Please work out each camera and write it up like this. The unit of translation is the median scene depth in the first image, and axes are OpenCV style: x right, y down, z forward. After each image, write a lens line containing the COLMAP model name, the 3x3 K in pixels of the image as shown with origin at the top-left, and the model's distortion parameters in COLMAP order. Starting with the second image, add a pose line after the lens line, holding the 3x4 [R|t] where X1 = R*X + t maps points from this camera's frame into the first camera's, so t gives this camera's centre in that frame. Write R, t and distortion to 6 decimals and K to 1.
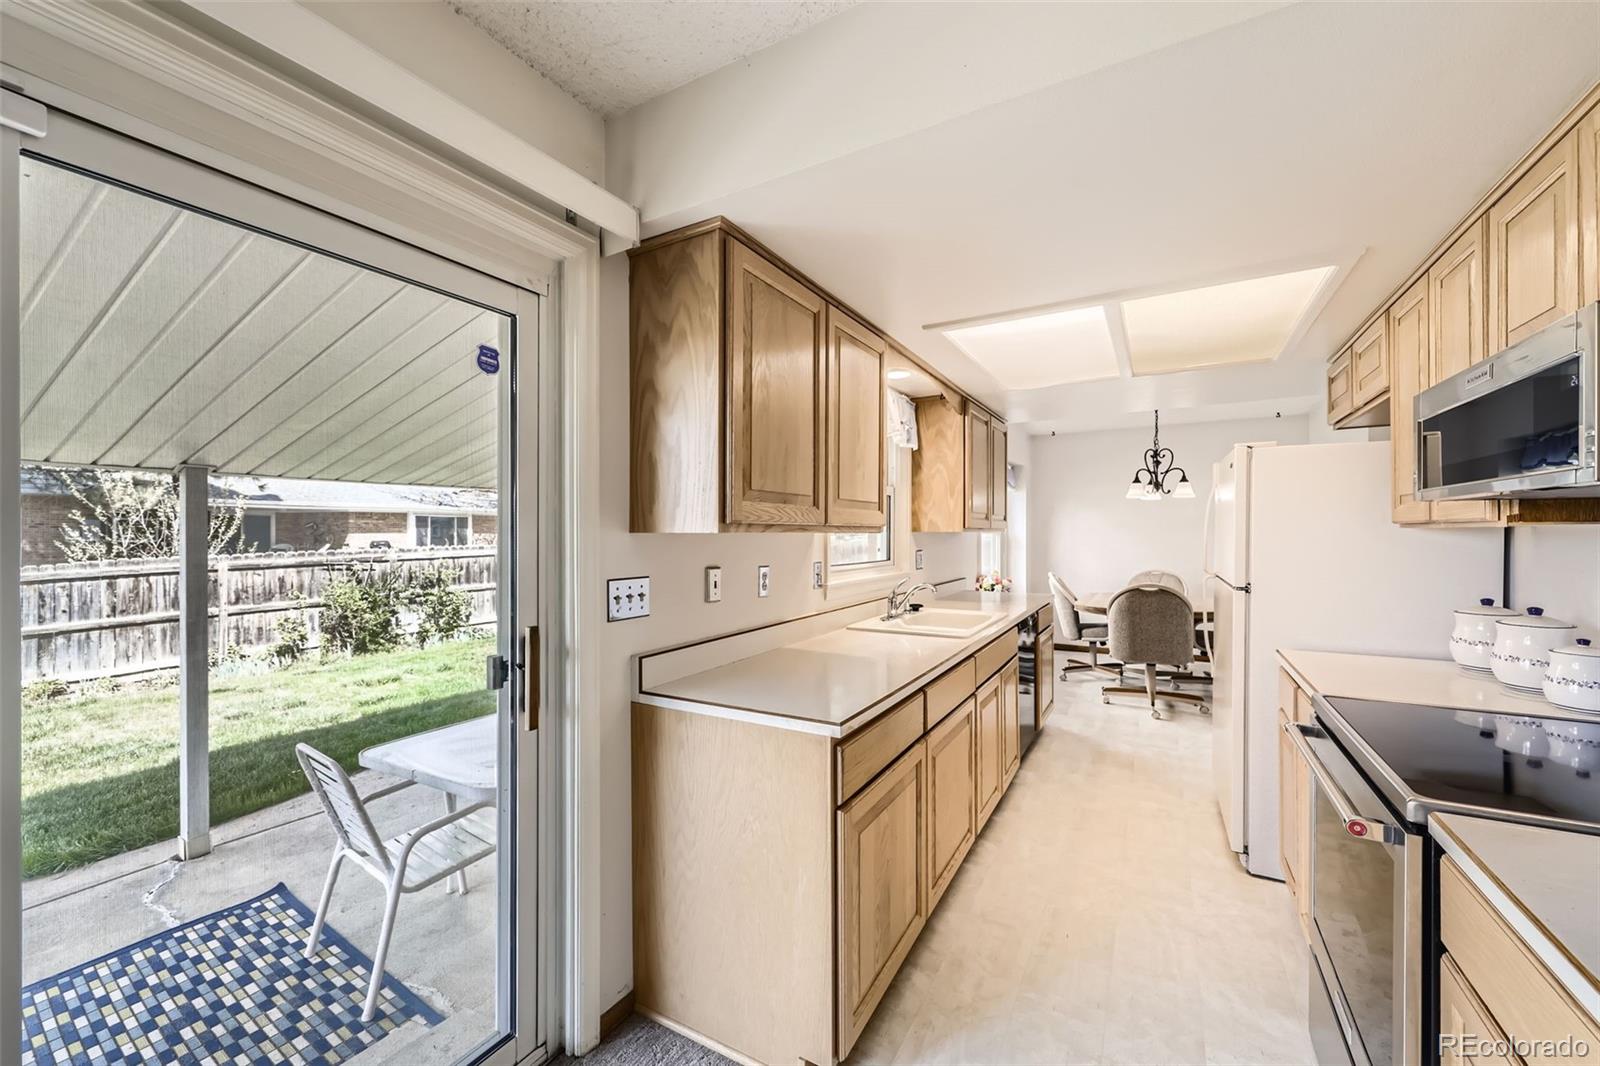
lens RADIAL K [[637.0, 0, 807.2], [0, 637.0, 530.5], [0, 0, 1]] dist [0.000012, 0.000178]
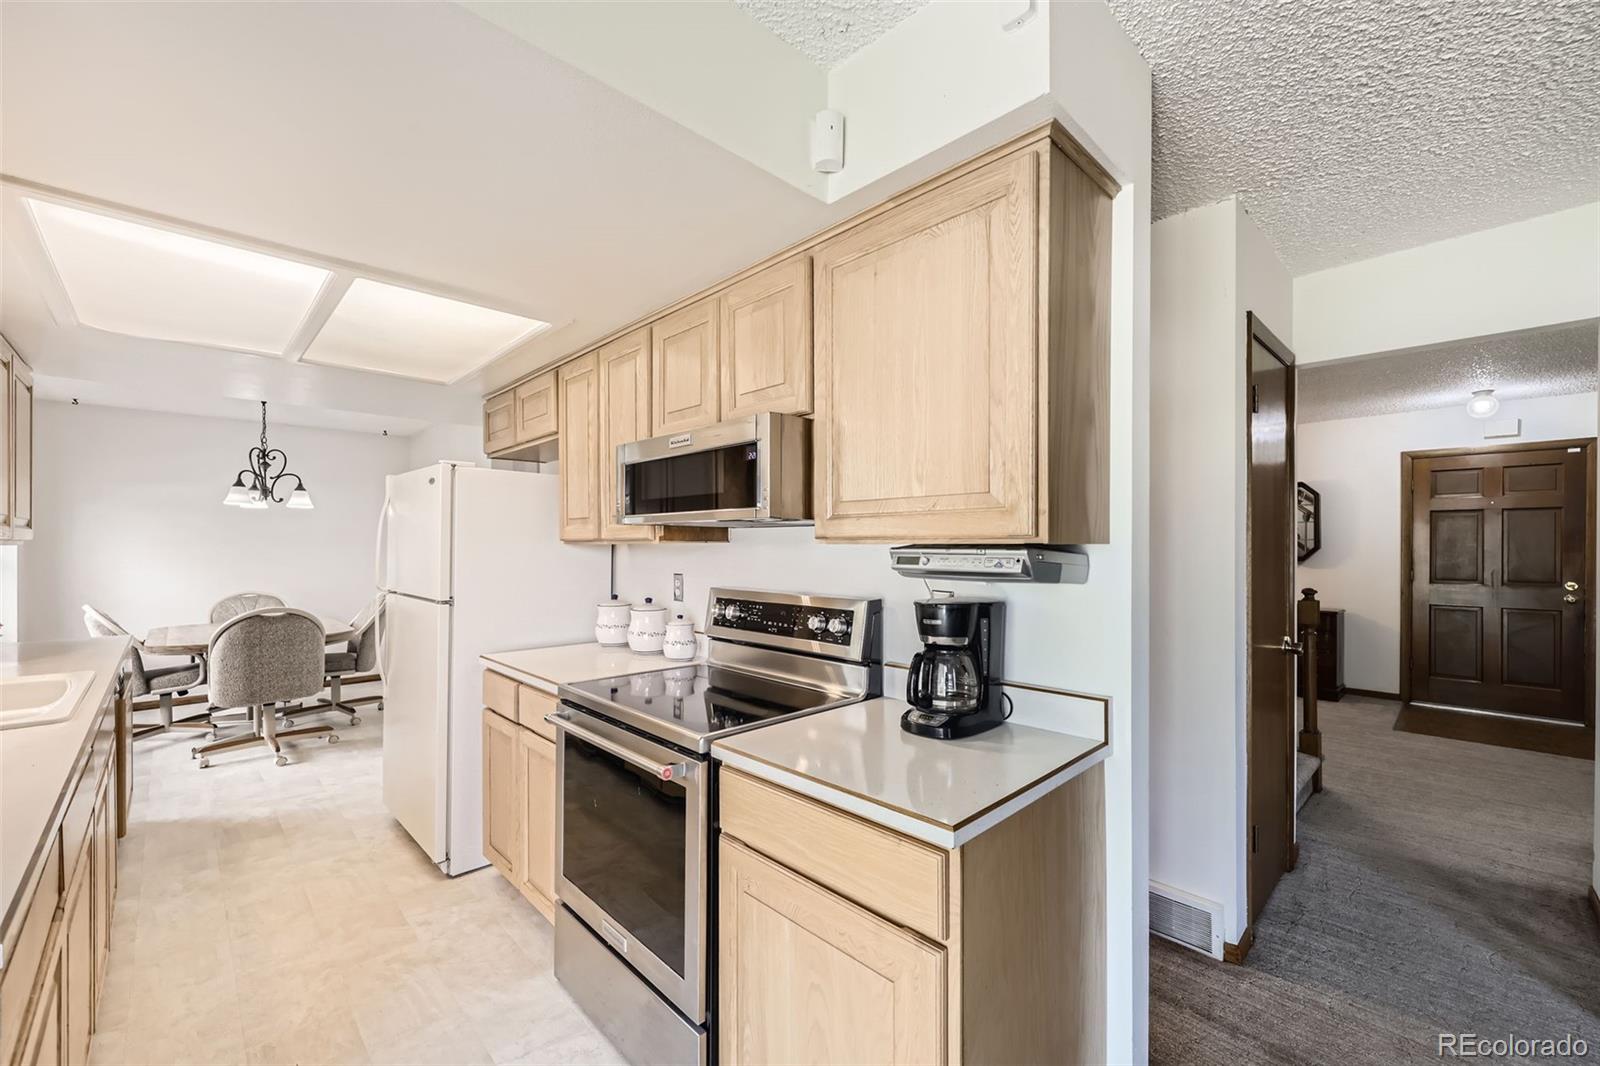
lens RADIAL K [[637.0, 0, 805.6], [0, 637.0, 544.9], [0, 0, 1]] dist [0.000012, 0.000178]
pose [[0.277179, 0.005961, 0.960800, -0.092899], [-0.004863, 0.999977, -0.004801, 0.001029], [-0.960806, -0.003342, 0.277201, 0.107096]]
